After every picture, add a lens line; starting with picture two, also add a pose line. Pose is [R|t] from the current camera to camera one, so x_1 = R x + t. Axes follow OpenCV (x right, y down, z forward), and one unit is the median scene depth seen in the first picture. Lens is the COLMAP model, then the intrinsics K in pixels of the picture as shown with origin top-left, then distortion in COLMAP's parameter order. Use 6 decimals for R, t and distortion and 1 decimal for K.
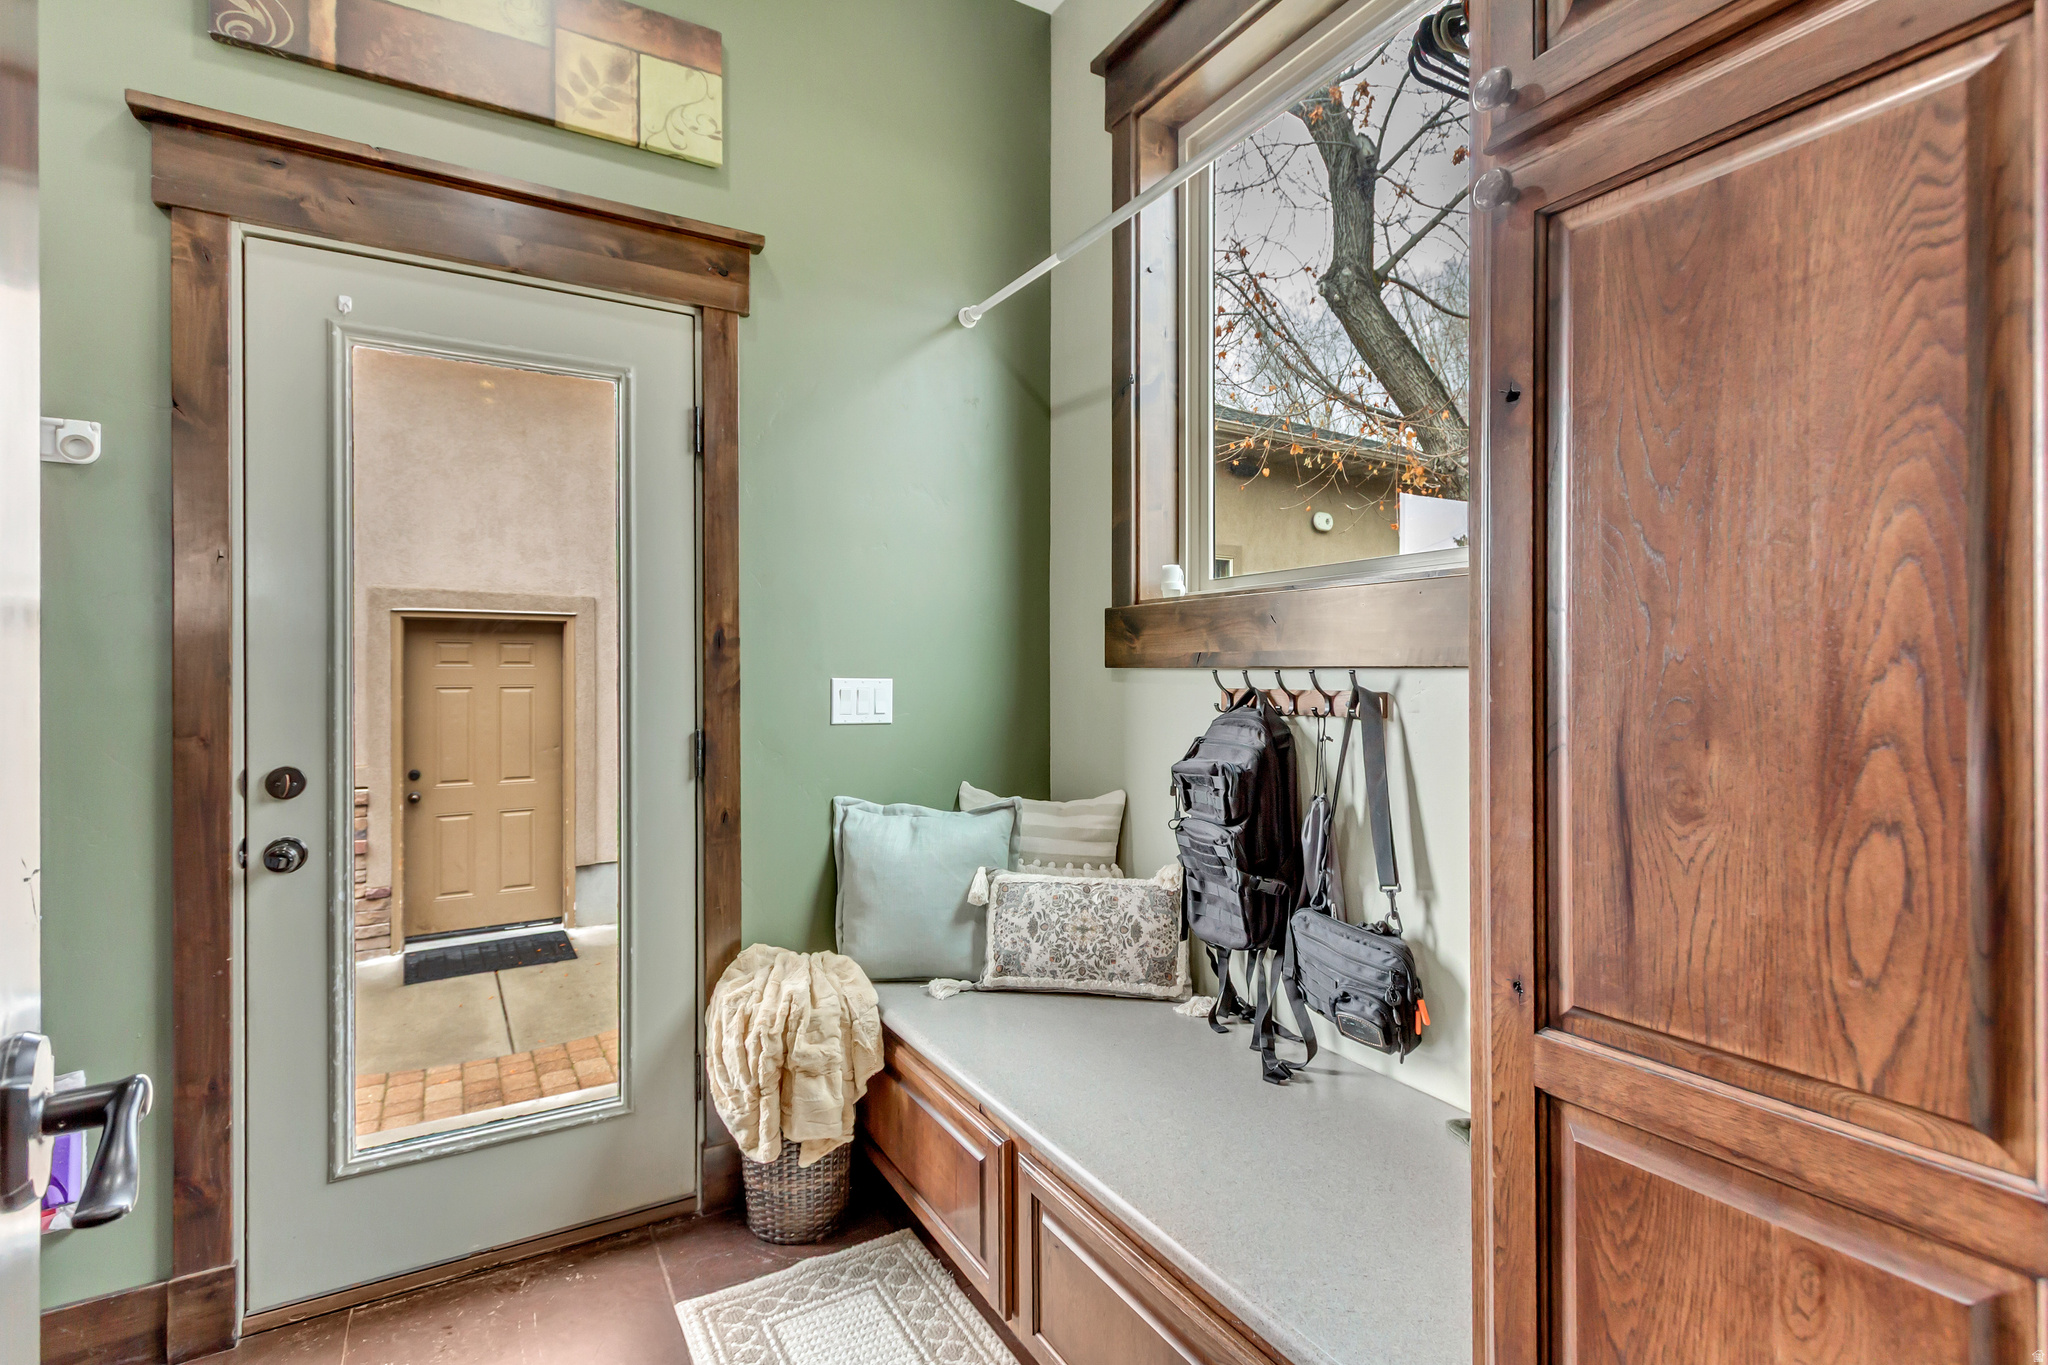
lens RADIAL K [[962.8, 0, 1029.2], [0, 962.8, 674.8], [0, 0, 1]] dist [0.006273, -0.001321]
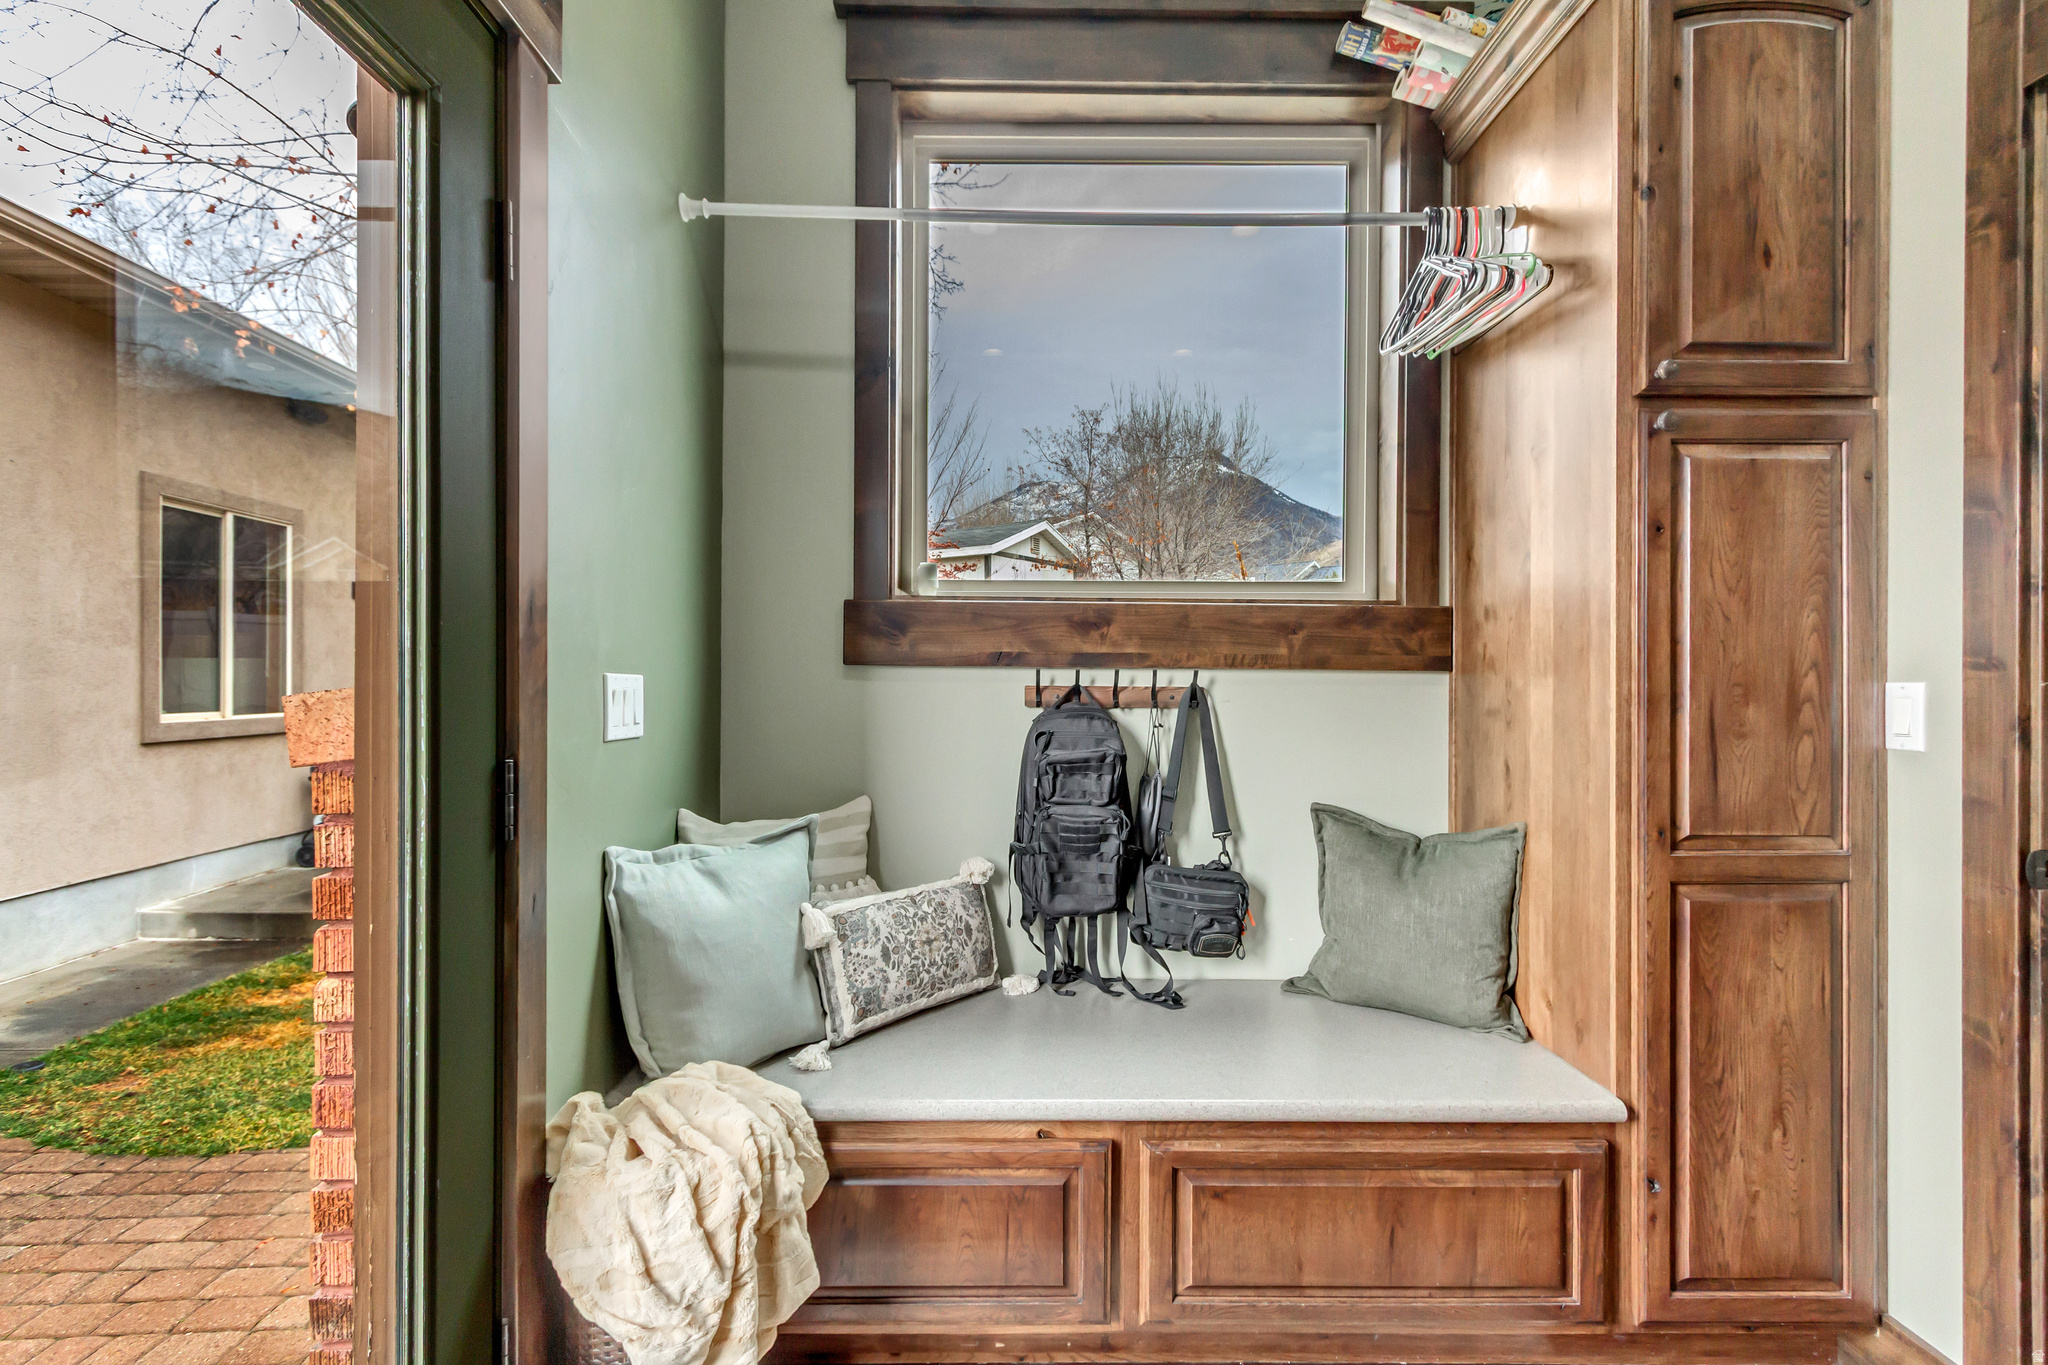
lens RADIAL K [[957.6, 0, 1024.0], [0, 957.6, 682.5], [0, 0, 1]] dist [0.010220, -0.000105]
pose [[0.491158, 0.001336, 0.871070, -0.719438], [-0.005064, 0.999986, 0.001322, 0.008835], [-0.871056, -0.005061, 0.491158, 0.462145]]
